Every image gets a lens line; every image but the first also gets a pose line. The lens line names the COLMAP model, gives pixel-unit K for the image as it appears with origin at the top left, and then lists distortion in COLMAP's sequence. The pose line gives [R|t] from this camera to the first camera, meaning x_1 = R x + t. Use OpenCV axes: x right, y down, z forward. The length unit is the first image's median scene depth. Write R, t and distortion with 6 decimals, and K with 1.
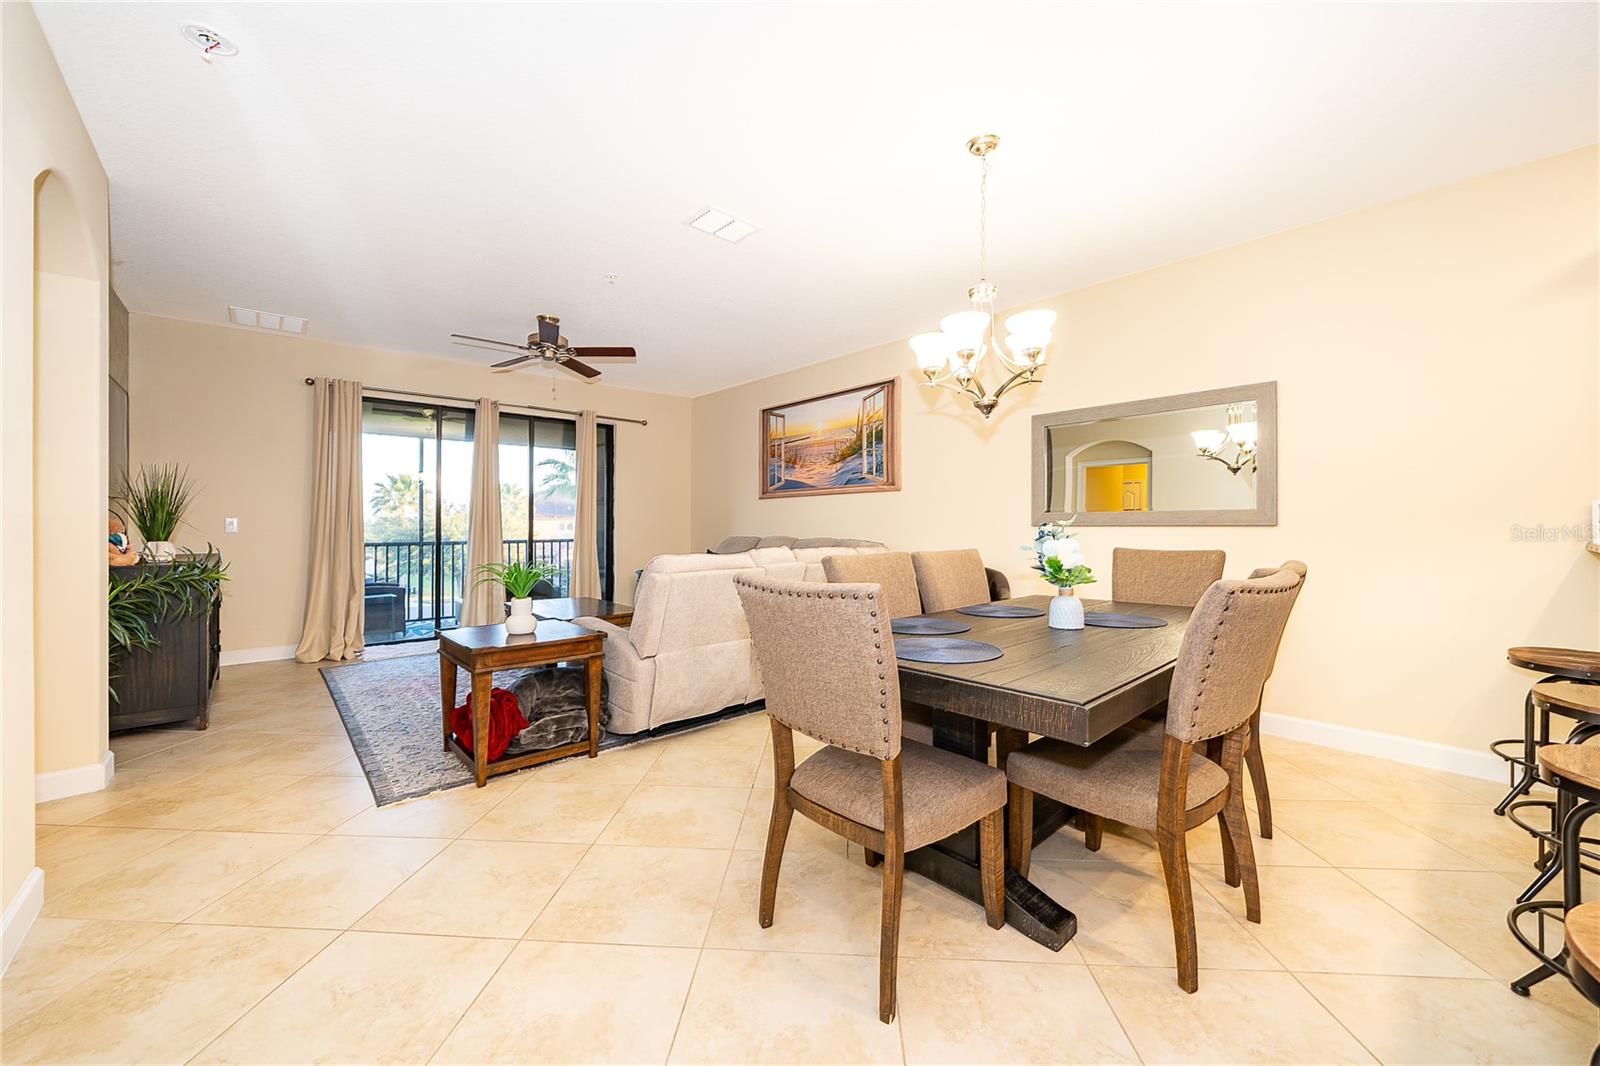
lens RADIAL K [[613.4, 0, 787.0], [0, 613.4, 516.2], [0, 0, 1]] dist [0.003320, -0.000807]
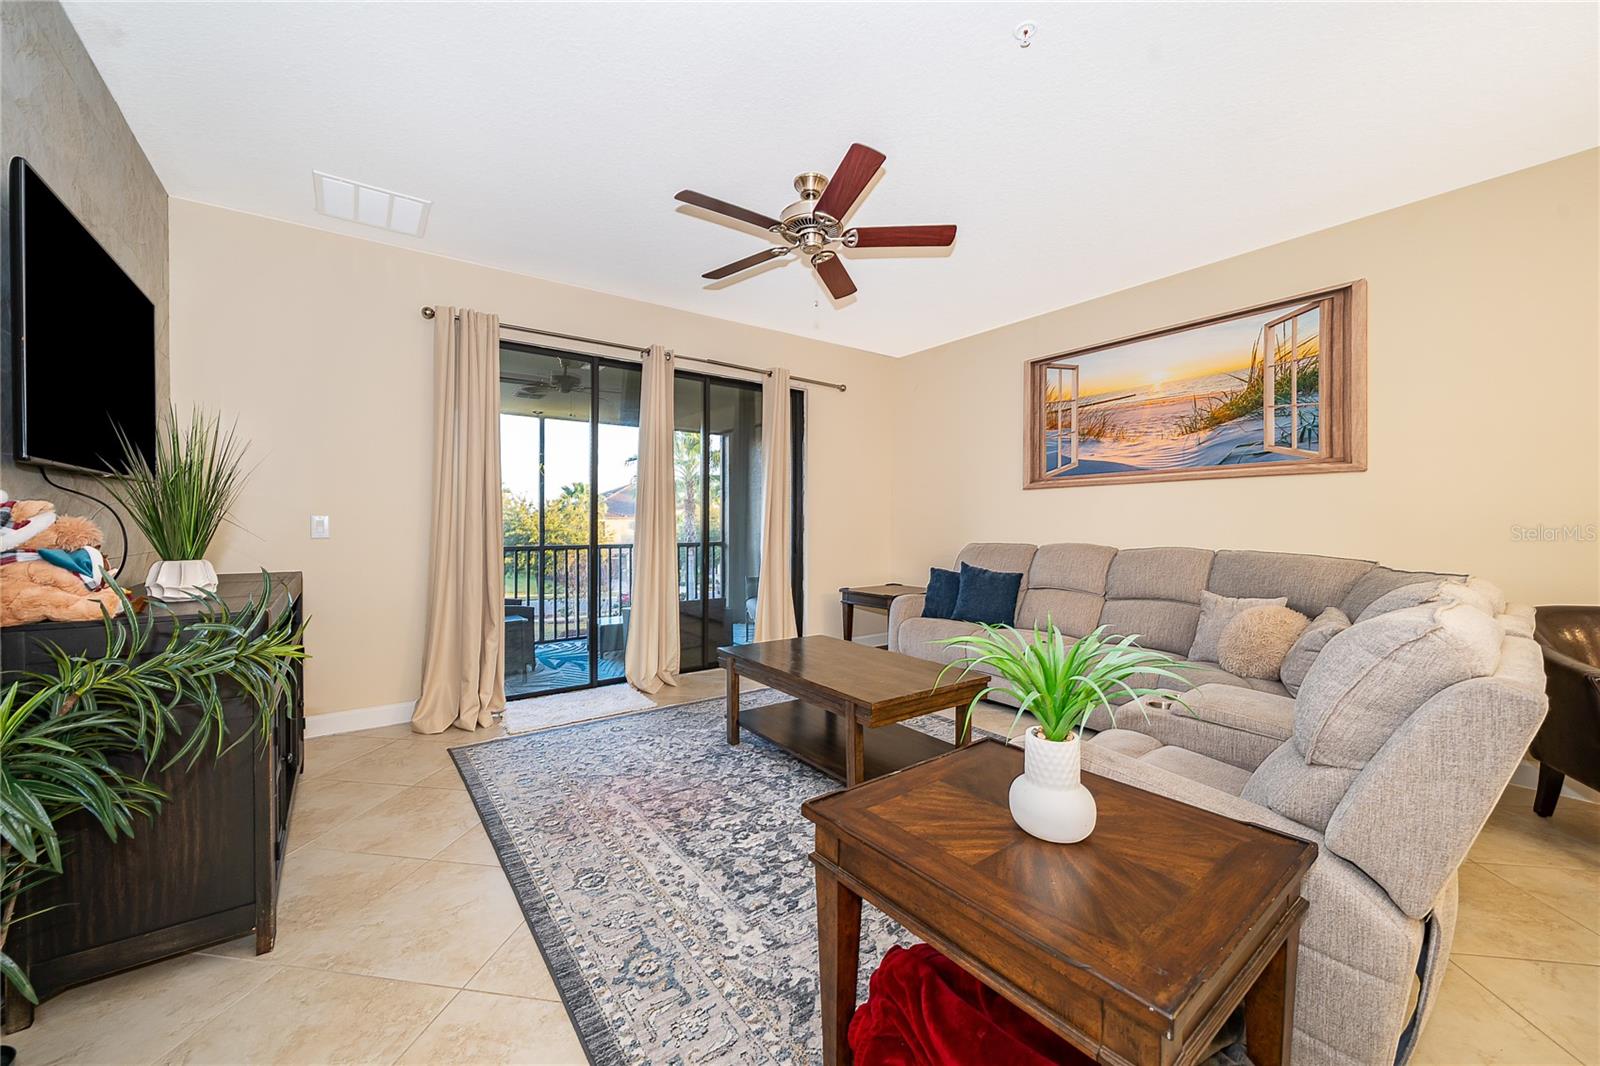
lens RADIAL K [[613.4, 0, 788.9], [0, 613.4, 524.3], [0, 0, 1]] dist [0.003320, -0.000807]
pose [[0.996002, 0.002679, -0.089289, -0.307652], [-0.001520, 0.999914, 0.013039, 0.002894], [0.089316, -0.012851, 0.995920, 0.346106]]
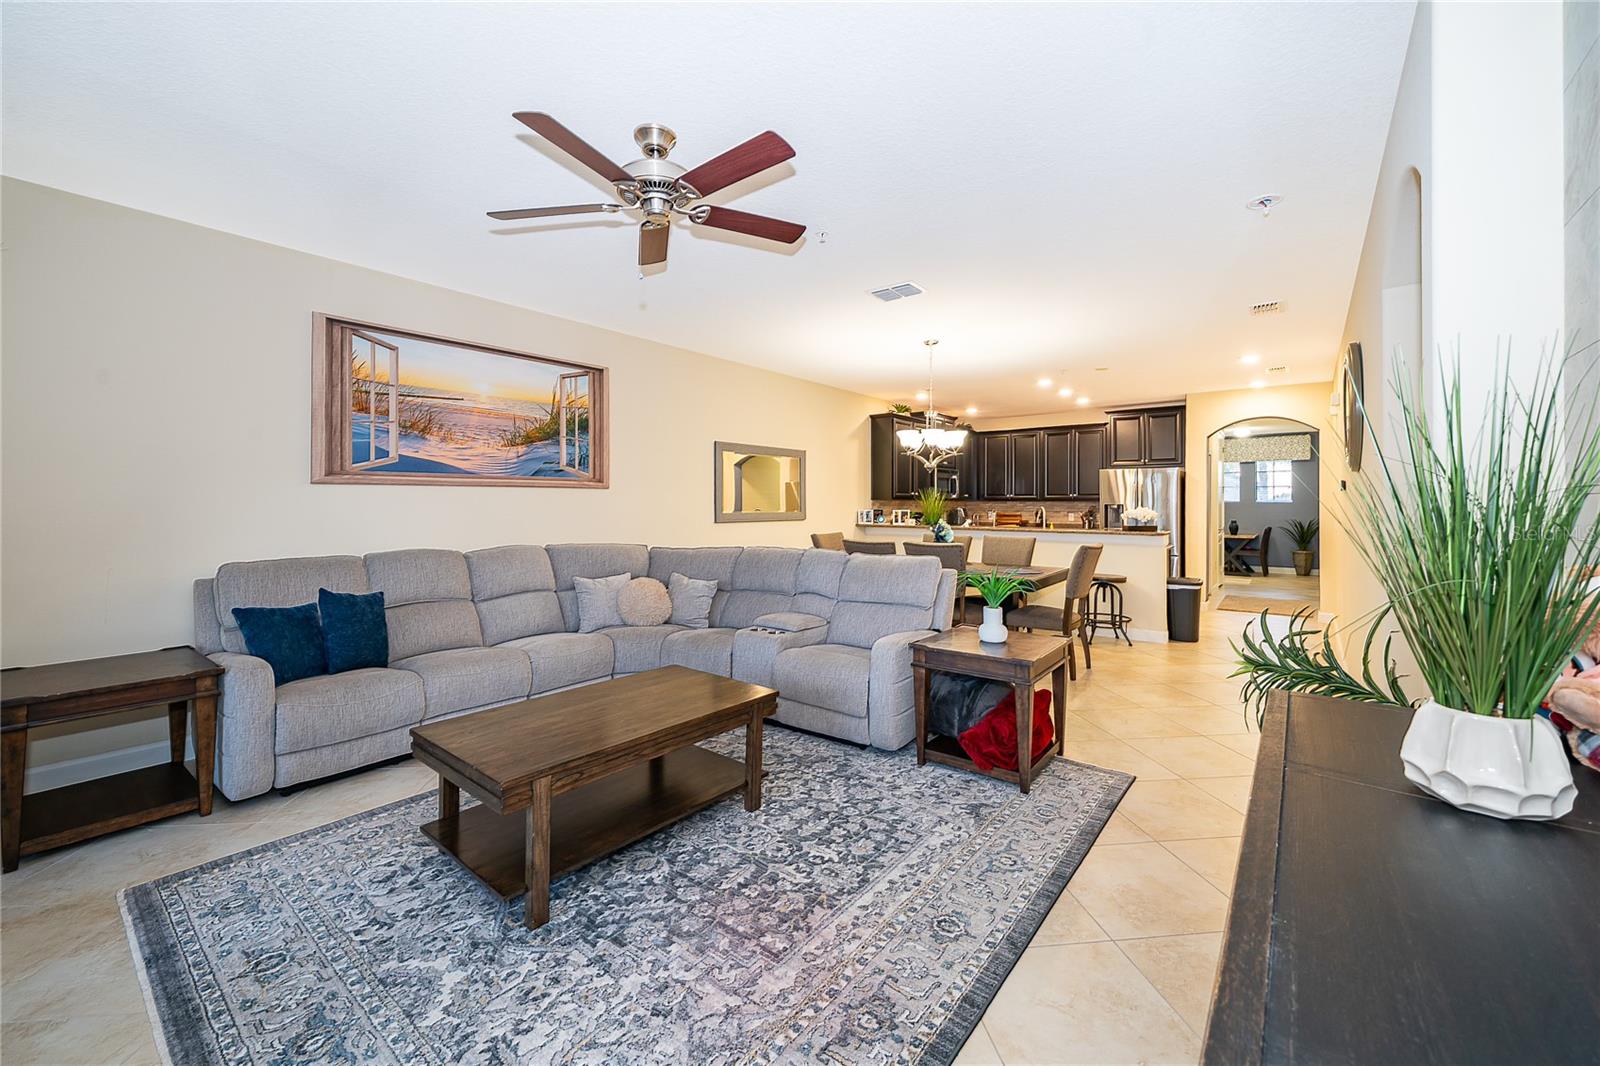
lens RADIAL K [[613.4, 0, 811.6], [0, 613.4, 496.3], [0, 0, 1]] dist [0.003320, -0.000807]
pose [[-0.176747, 0.011290, 0.984192, -0.782142], [-0.016425, 0.999761, -0.014418, -0.020390], [-0.984119, -0.018714, -0.176519, 0.830745]]
